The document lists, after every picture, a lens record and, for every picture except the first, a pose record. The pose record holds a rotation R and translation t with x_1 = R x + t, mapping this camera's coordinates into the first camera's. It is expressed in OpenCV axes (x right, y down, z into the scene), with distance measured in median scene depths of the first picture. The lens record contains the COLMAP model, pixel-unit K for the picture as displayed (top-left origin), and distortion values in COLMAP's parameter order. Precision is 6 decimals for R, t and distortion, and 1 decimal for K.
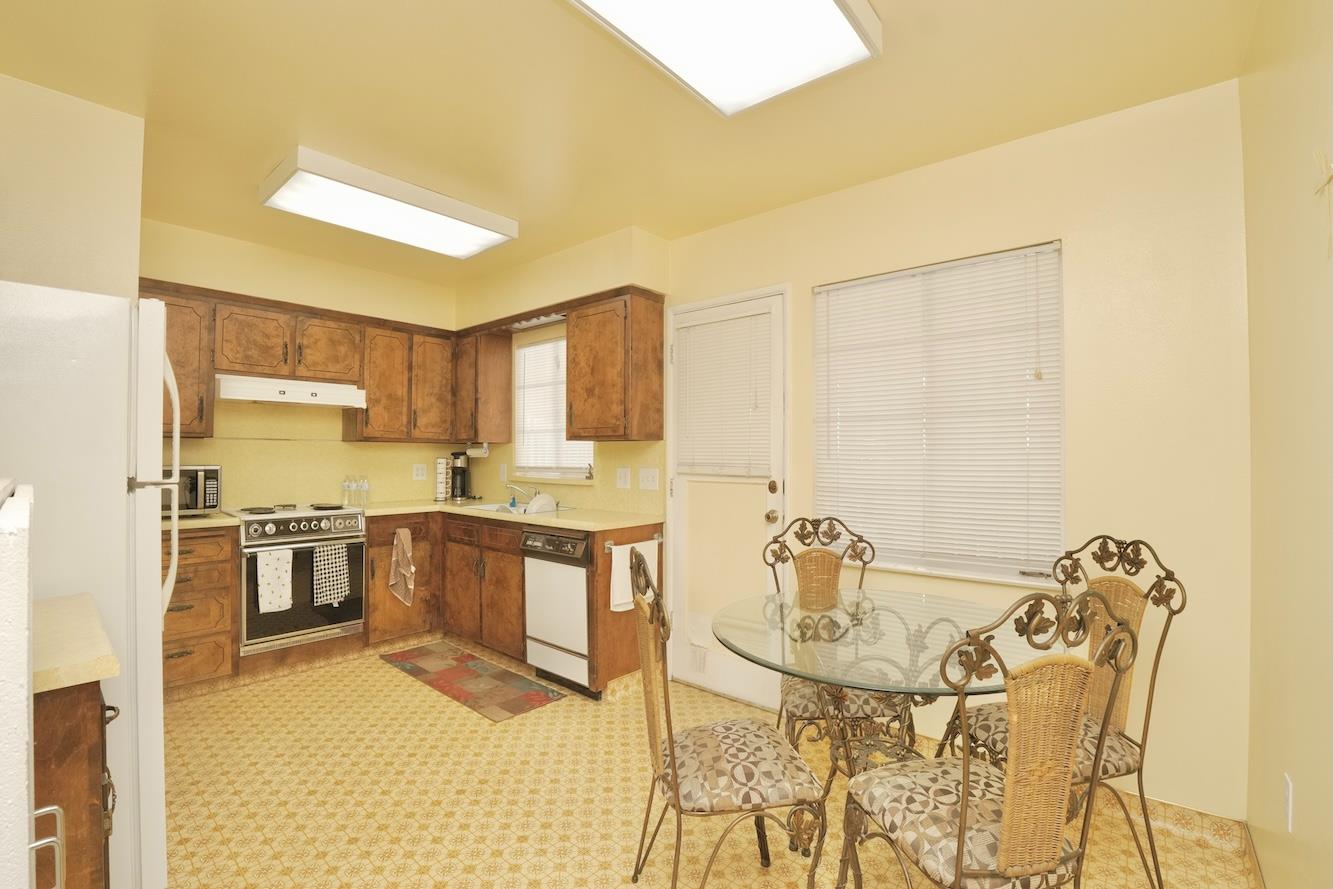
lens RADIAL K [[585.8, 0, 667.8], [0, 585.8, 451.9], [0, 0, 1]] dist [-0.001326, -0.000040]
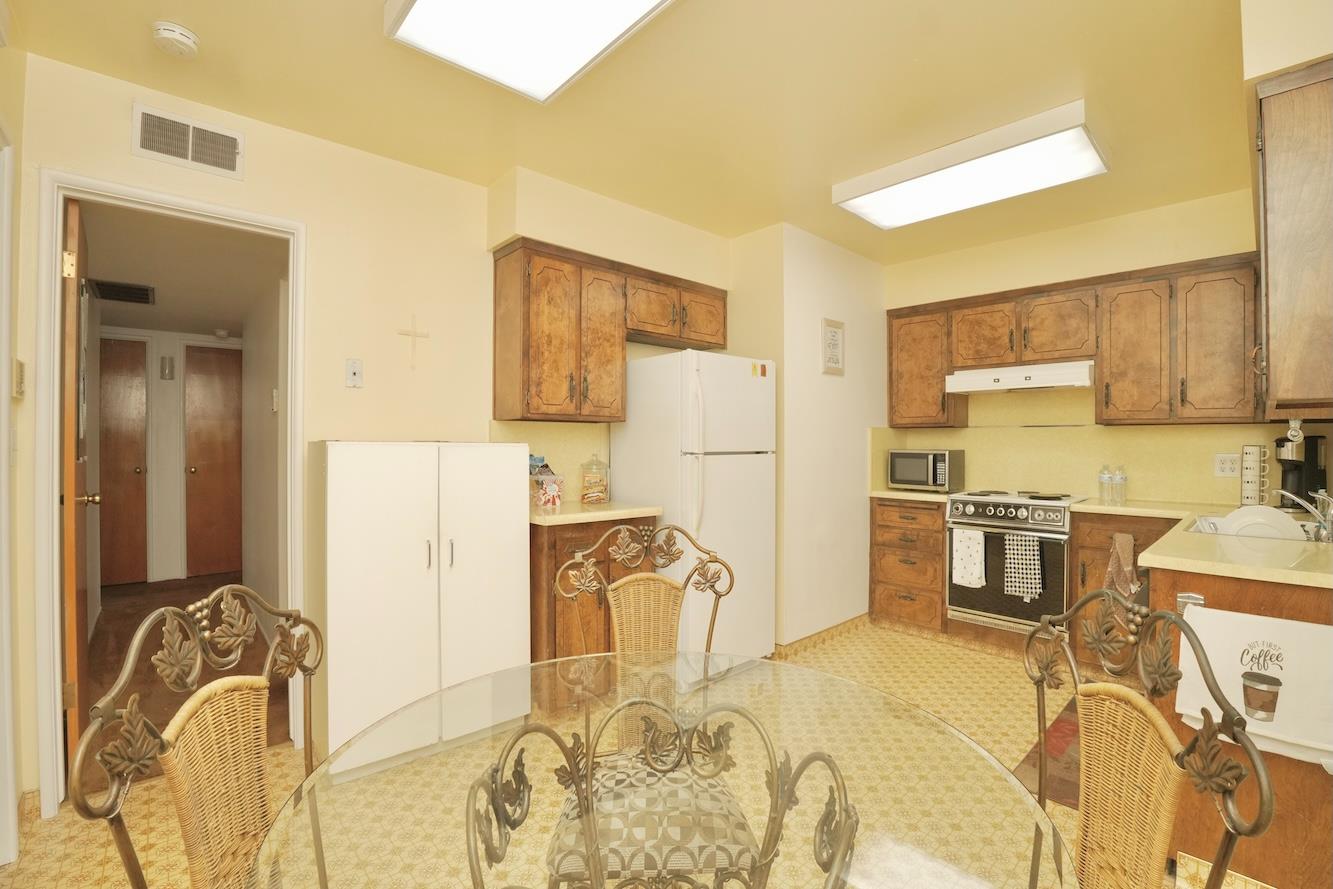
lens RADIAL K [[595.2, 0, 666.5], [0, 595.2, 444.5], [0, 0, 1]] dist [-0.000587, -0.000050]
pose [[-0.067559, -0.002822, -0.997711, 0.430891], [0.000561, 0.999996, -0.002867, 0.014111], [0.997715, -0.000754, -0.067557, 0.493737]]
